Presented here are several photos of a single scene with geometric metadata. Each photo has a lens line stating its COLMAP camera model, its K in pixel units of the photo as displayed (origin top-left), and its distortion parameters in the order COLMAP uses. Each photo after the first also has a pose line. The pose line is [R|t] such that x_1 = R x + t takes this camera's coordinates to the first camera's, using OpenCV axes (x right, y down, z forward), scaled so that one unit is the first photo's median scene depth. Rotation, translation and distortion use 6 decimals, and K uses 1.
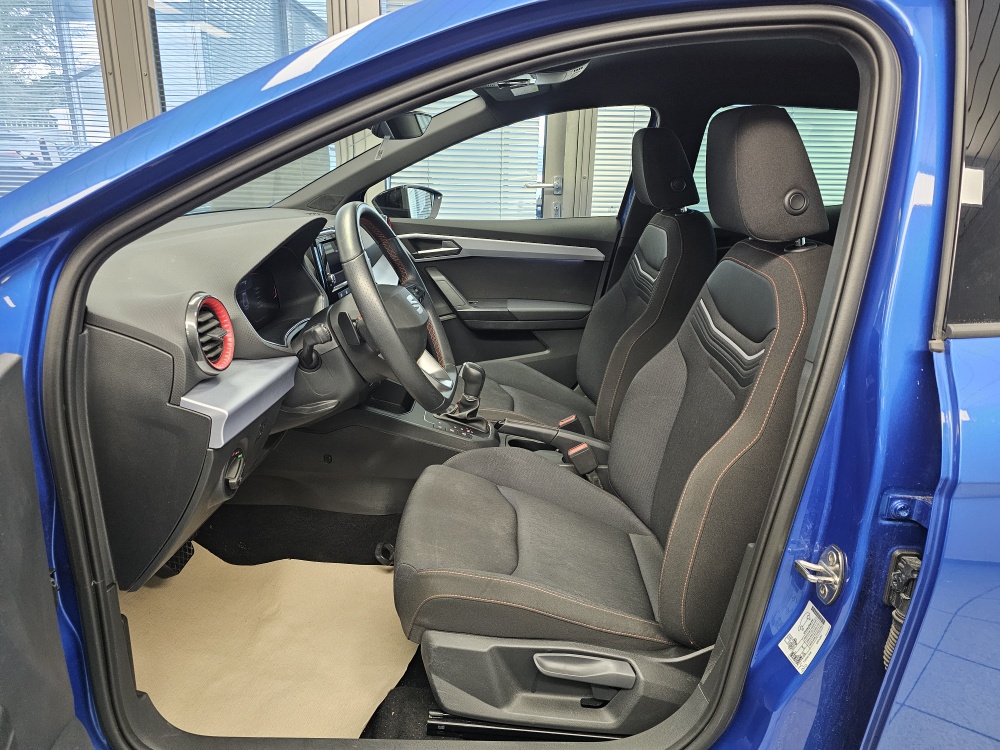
lens RADIAL K [[667.8, 0, 502.4], [0, 667.8, 371.8], [0, 0, 1]] dist [0.048035, -0.001180]
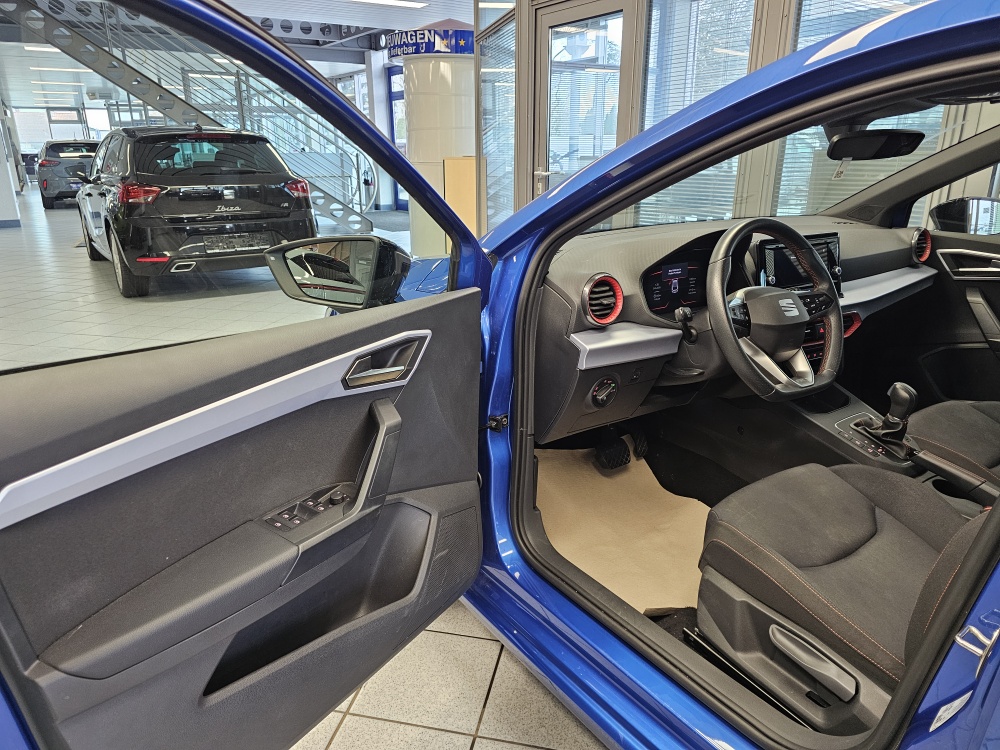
lens RADIAL K [[667.8, 0, 502.4], [0, 667.8, 371.8], [0, 0, 1]] dist [0.048035, -0.001180]
pose [[0.585450, 0.231702, -0.776893, 0.556033], [-0.228372, 0.966616, 0.116189, -0.018513], [0.777878, 0.109398, 0.618820, -0.103209]]
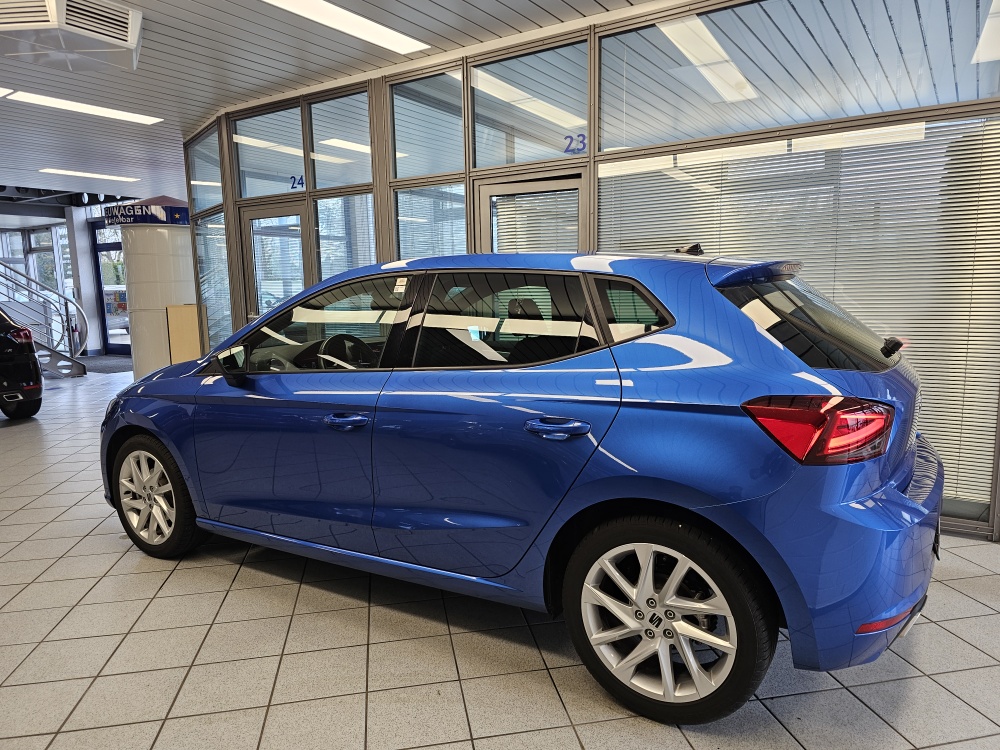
lens RADIAL K [[667.8, 0, 502.4], [0, 667.8, 371.8], [0, 0, 1]] dist [0.048035, -0.001180]
pose [[0.851391, 0.026354, -0.523870, 2.575152], [-0.119091, 0.982367, -0.144127, 0.364791], [0.510834, 0.185096, 0.839516, -1.504881]]
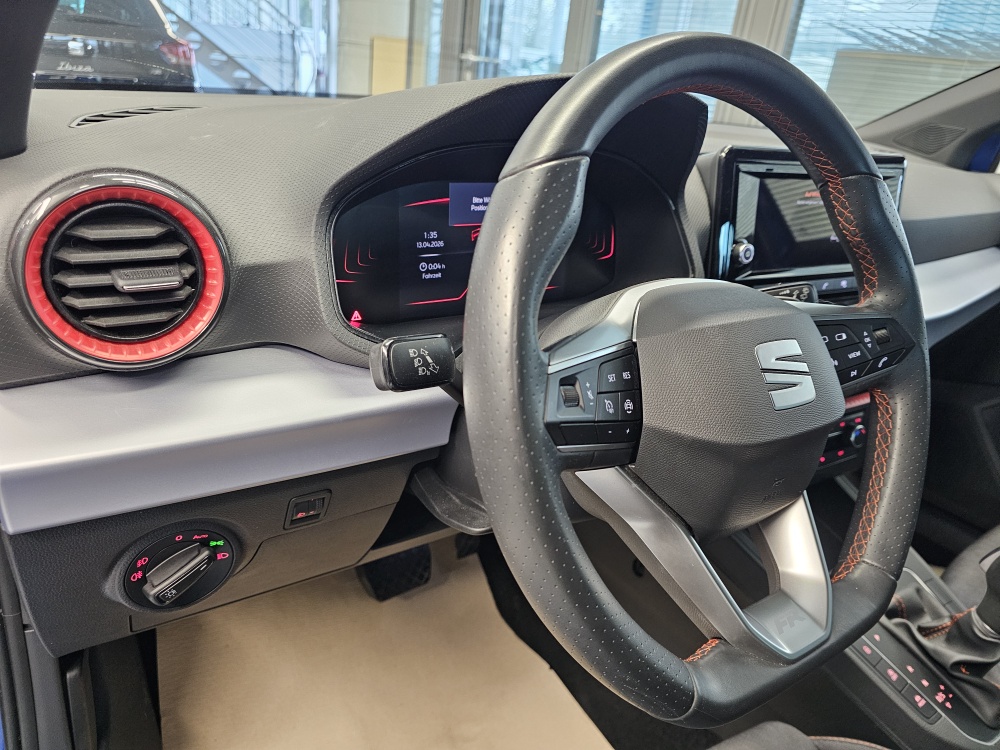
lens RADIAL K [[715.2, 0, 500.0], [0, 715.2, 375.0], [0, 0, 1]] dist [0.002452, -0.000056]
pose [[0.603546, 0.361791, -0.710520, 0.039836], [-0.329327, 0.924677, 0.191093, -0.131384], [0.726137, 0.118660, 0.677233, 0.716795]]
